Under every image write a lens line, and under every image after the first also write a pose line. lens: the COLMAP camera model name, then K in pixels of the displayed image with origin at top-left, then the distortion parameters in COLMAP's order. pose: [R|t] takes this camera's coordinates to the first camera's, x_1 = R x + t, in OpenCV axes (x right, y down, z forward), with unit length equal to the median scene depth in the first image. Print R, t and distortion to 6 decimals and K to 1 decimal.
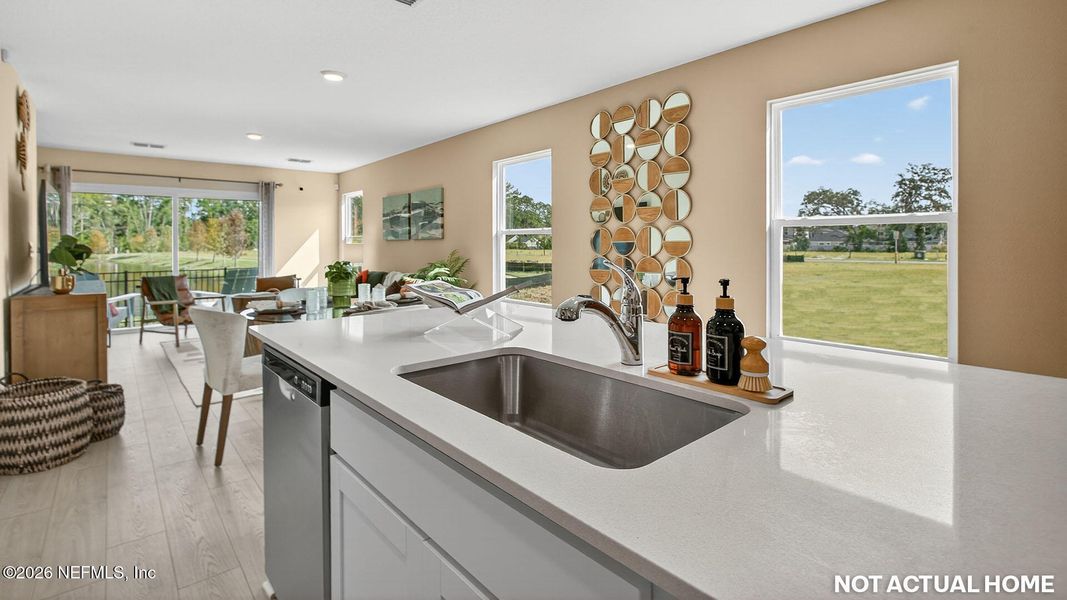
lens RADIAL K [[496.0, 0, 524.1], [0, 496.0, 246.6], [0, 0, 1]] dist [-0.000021, -0.000017]
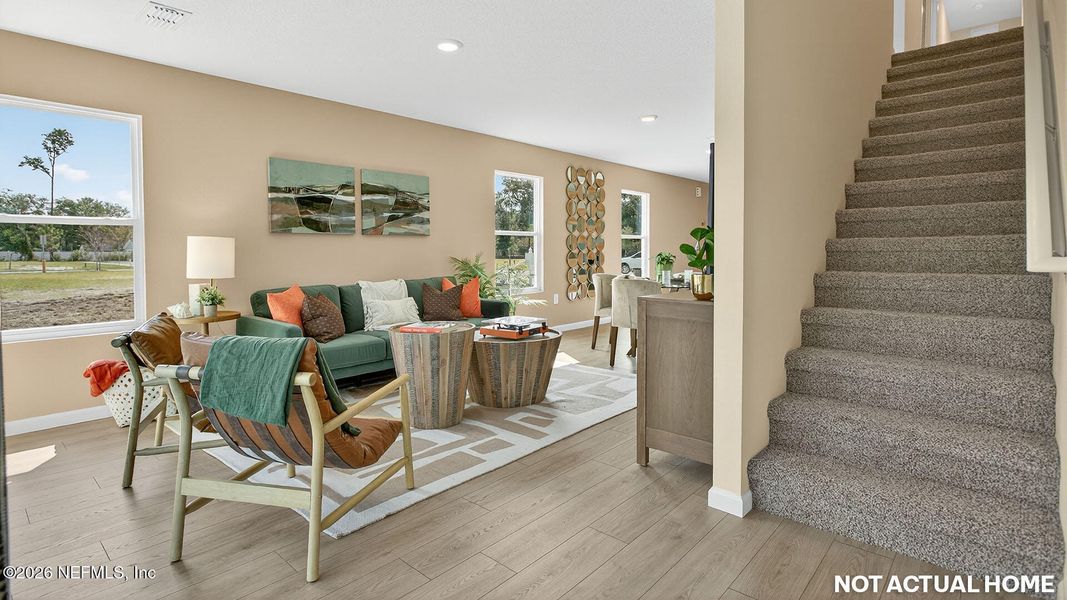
lens RADIAL K [[497.8, 0, 533.0], [0, 497.8, 264.1], [0, 0, 1]] dist [0.004483, 0.000138]
pose [[-0.125550, -0.027649, 0.991702, -0.967783], [0.008648, 0.999543, 0.028963, 0.009578], [-0.992050, 0.012213, -0.125253, 0.843283]]
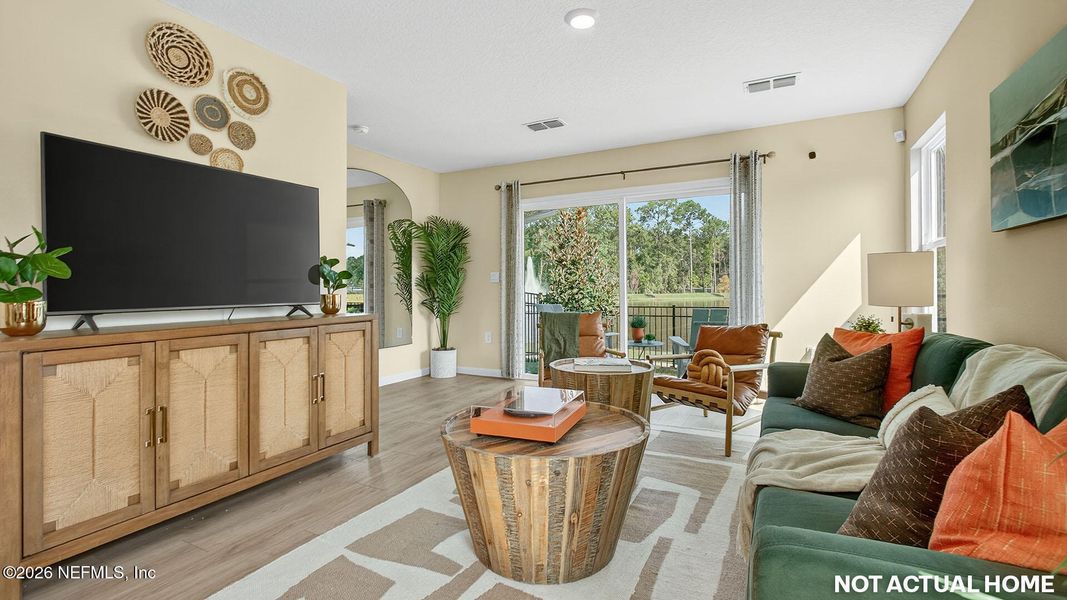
lens RADIAL K [[475.9, 0, 537.9], [0, 475.9, 282.4], [0, 0, 1]] dist [-0.000737, -0.000771]
pose [[0.375848, -0.006259, -0.926660, -0.130894], [-0.001898, 0.999970, -0.007524, 0.021552], [0.926679, 0.004587, 0.375825, 0.690669]]
